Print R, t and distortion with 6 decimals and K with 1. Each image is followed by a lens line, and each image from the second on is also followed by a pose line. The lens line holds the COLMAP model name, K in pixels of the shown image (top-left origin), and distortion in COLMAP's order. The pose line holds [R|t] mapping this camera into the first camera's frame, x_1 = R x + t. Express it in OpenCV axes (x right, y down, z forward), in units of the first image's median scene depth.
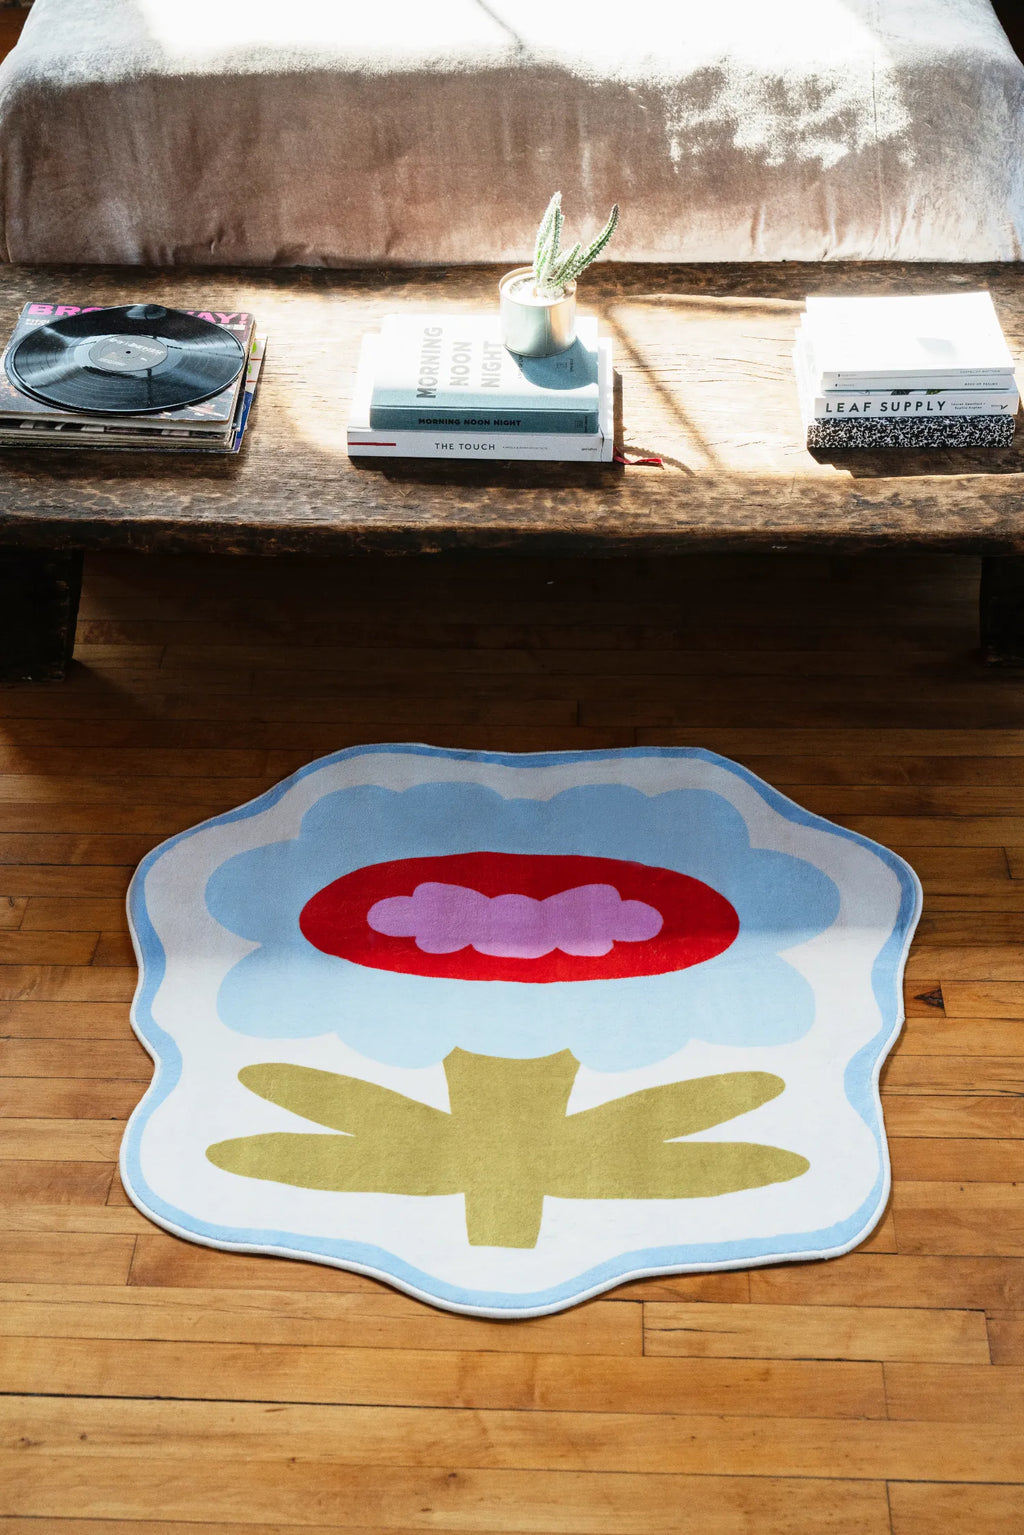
lens RADIAL K [[2049.1, 0, 510.5], [0, 2049.1, 803.4], [0, 0, 1]] dist [0.005000, 0.000000]
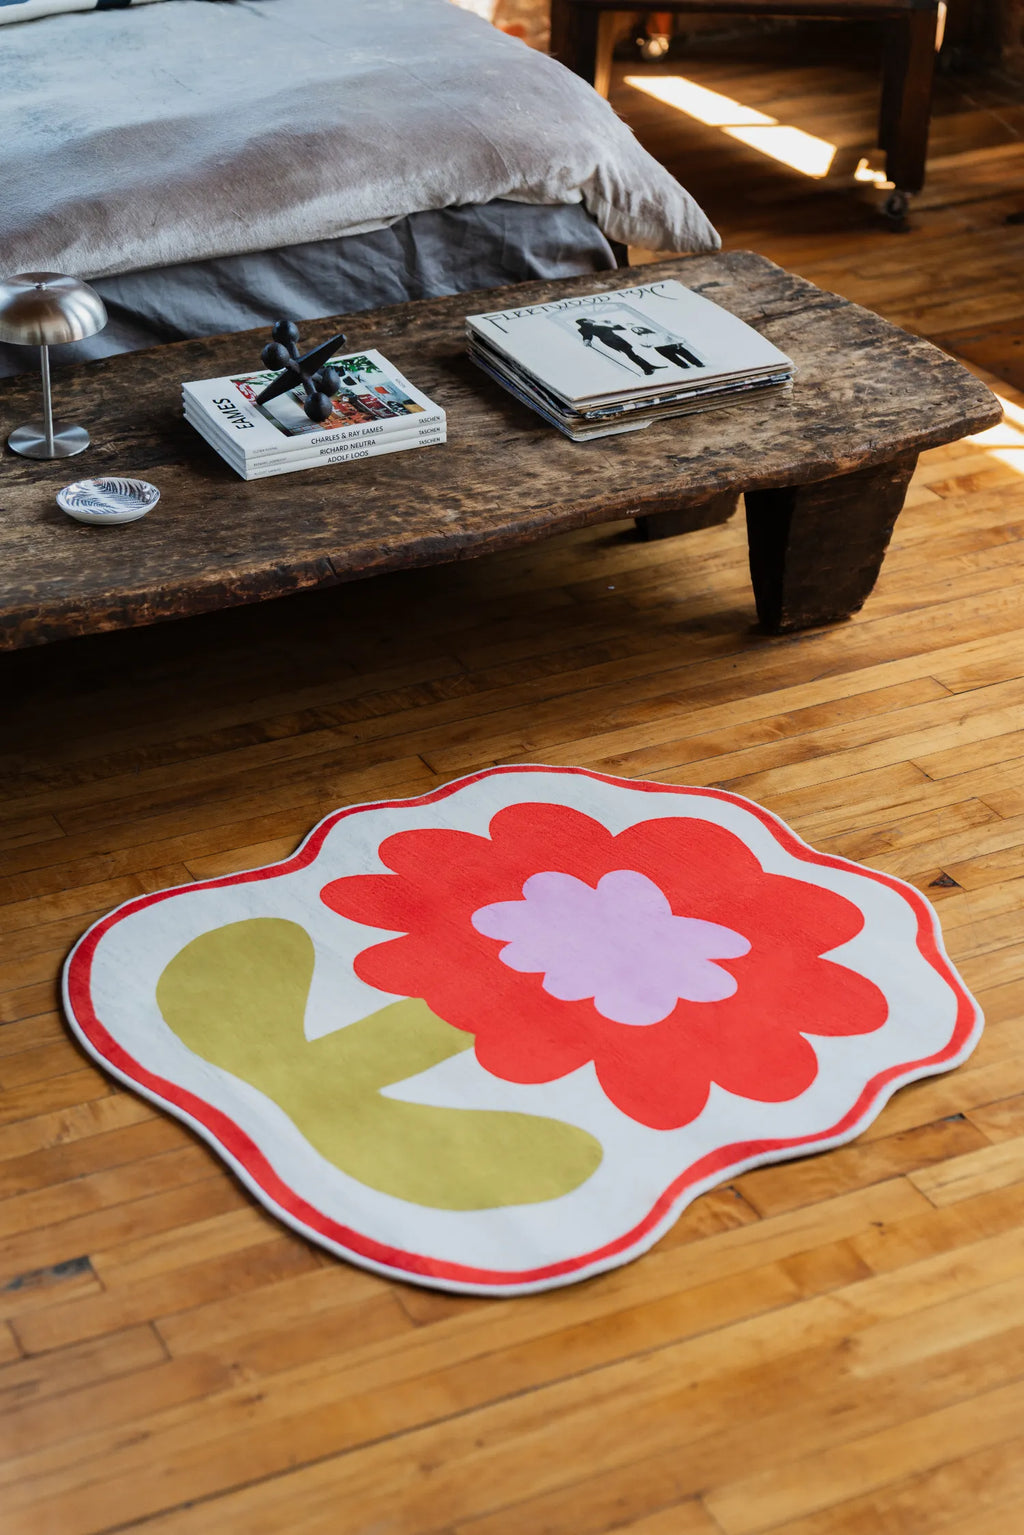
lens RADIAL K [[2818.8, 0, 511.1], [0, 2818.8, 762.6], [0, 0, 1]] dist [0.046461, 0.000000]
pose [[0.882364, -0.219270, 0.416359, -0.506088], [0.304068, 0.940949, -0.148853, 0.170338], [-0.359134, 0.257944, 0.896932, -0.154325]]
